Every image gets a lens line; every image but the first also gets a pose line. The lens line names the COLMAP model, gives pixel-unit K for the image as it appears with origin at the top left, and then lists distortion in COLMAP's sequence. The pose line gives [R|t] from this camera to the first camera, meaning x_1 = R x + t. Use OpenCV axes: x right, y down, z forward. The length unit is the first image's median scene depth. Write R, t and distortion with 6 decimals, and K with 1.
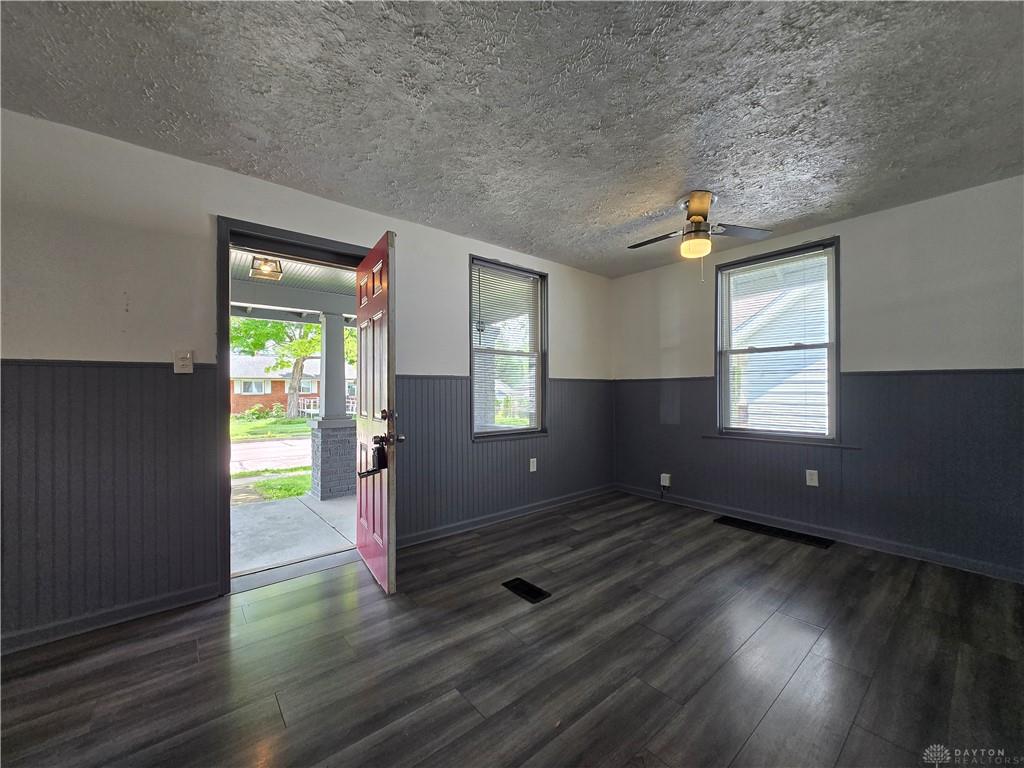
lens RADIAL K [[401.0, 0, 512.9], [0, 401.0, 386.0], [0, 0, 1]] dist [0.000243, -0.000262]
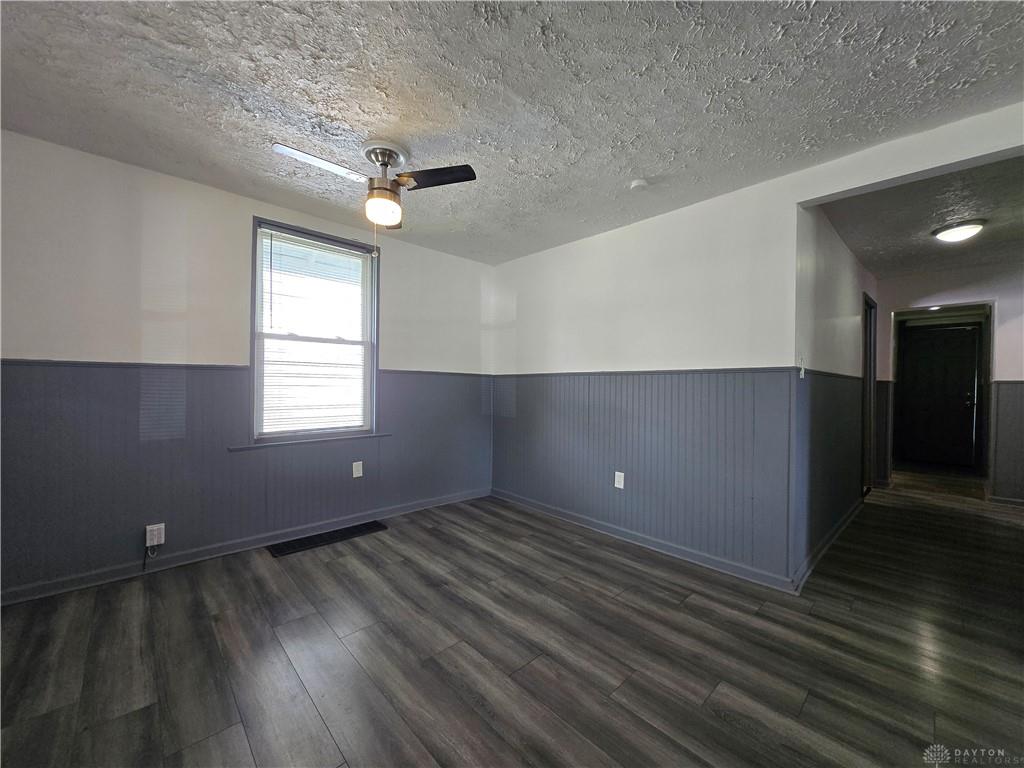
lens RADIAL K [[401.0, 0, 512.6], [0, 401.0, 385.5], [0, 0, 1]] dist [0.000243, -0.000262]
pose [[-0.063639, -0.002938, 0.997969, -0.339893], [-0.023950, 0.999712, 0.001416, 0.000570], [-0.997686, -0.023811, -0.063691, 0.719396]]
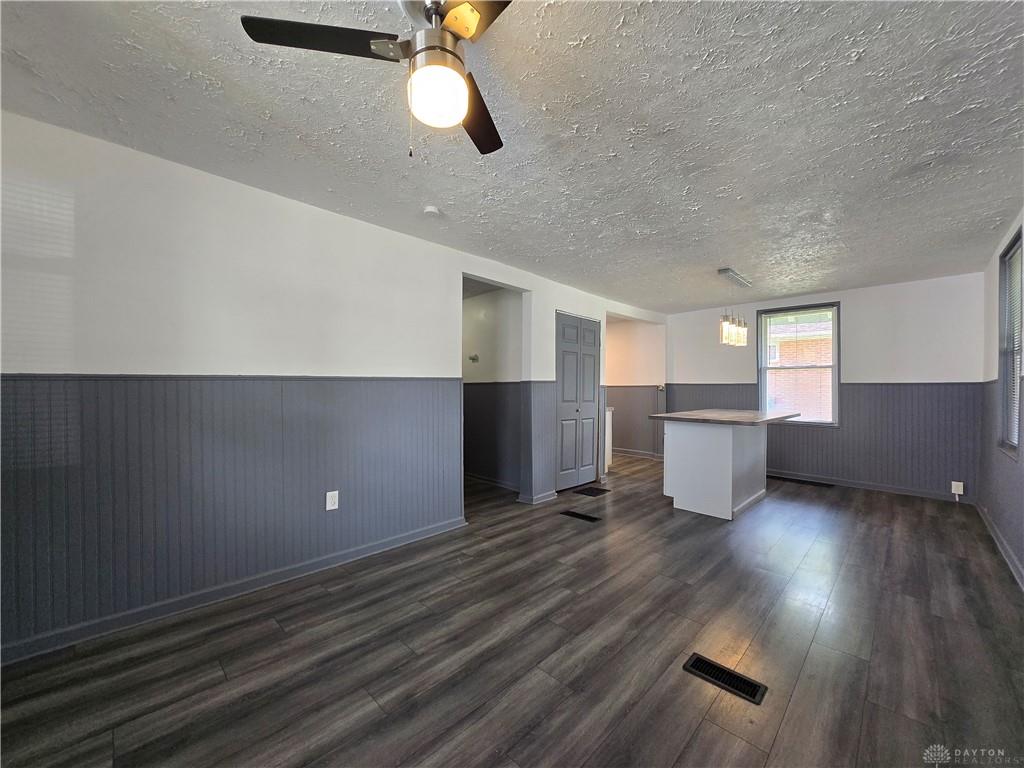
lens RADIAL K [[401.0, 0, 512.6], [0, 401.0, 386.6], [0, 0, 1]] dist [0.000243, -0.000262]
pose [[-0.995347, 0.000105, -0.096354, 0.381134], [0.001503, 0.999895, -0.014437, -0.004919], [0.096343, -0.014515, -0.995242, 1.342344]]
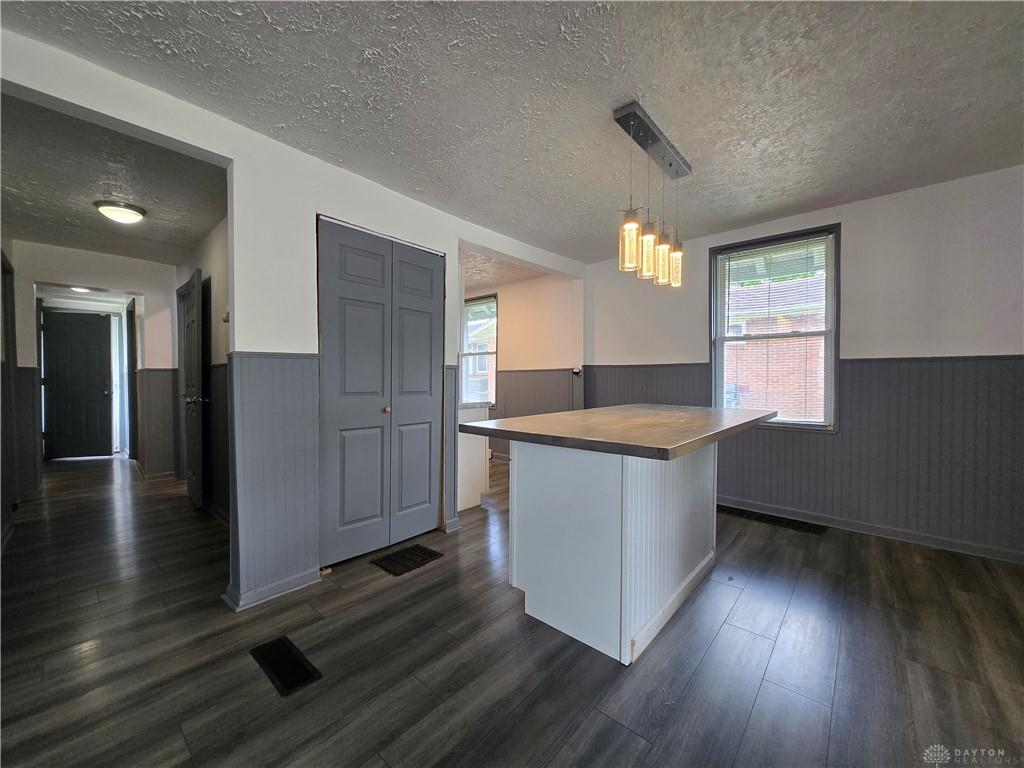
lens RADIAL K [[401.0, 0, 514.6], [0, 401.0, 387.5], [0, 0, 1]] dist [0.000243, -0.000262]
pose [[-0.987725, 0.009876, -0.155888, -0.189386], [0.008106, 0.999895, 0.011990, 0.010205], [0.155990, 0.010579, -0.987702, 0.662859]]
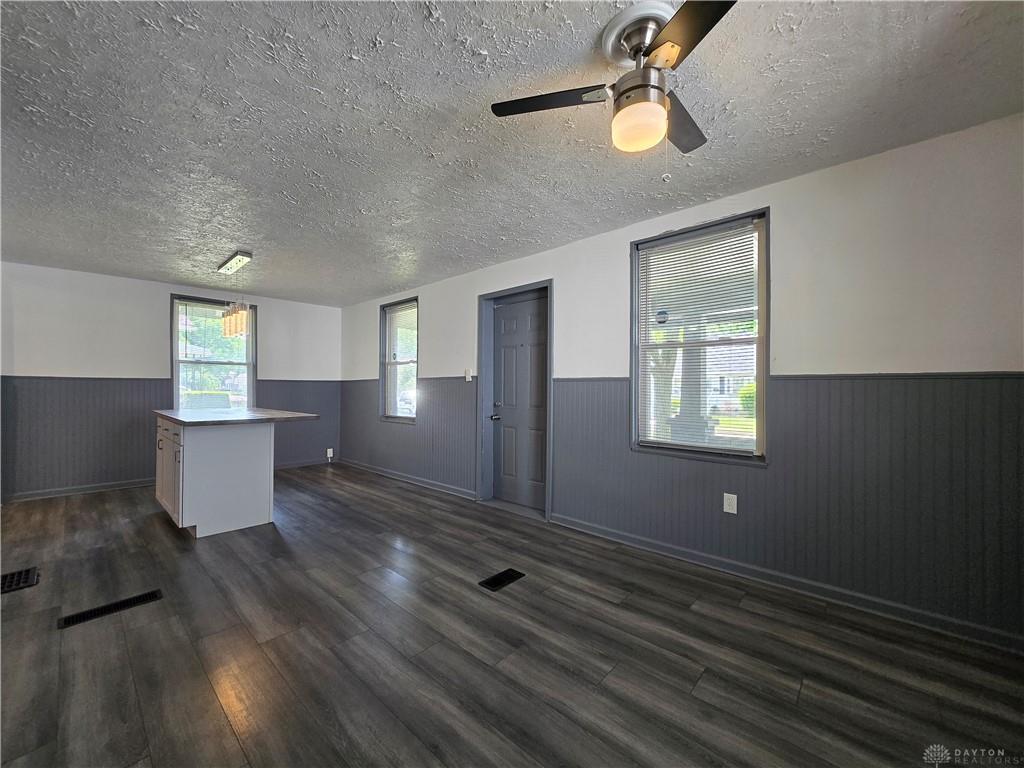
lens RADIAL K [[401.0, 0, 512.3], [0, 401.0, 385.9], [0, 0, 1]] dist [0.000243, -0.000262]
pose [[0.140149, 0.002346, -0.990128, 0.871400], [0.008169, 0.999960, 0.003526, -0.010781], [0.990097, -0.008582, 0.140125, 0.698972]]
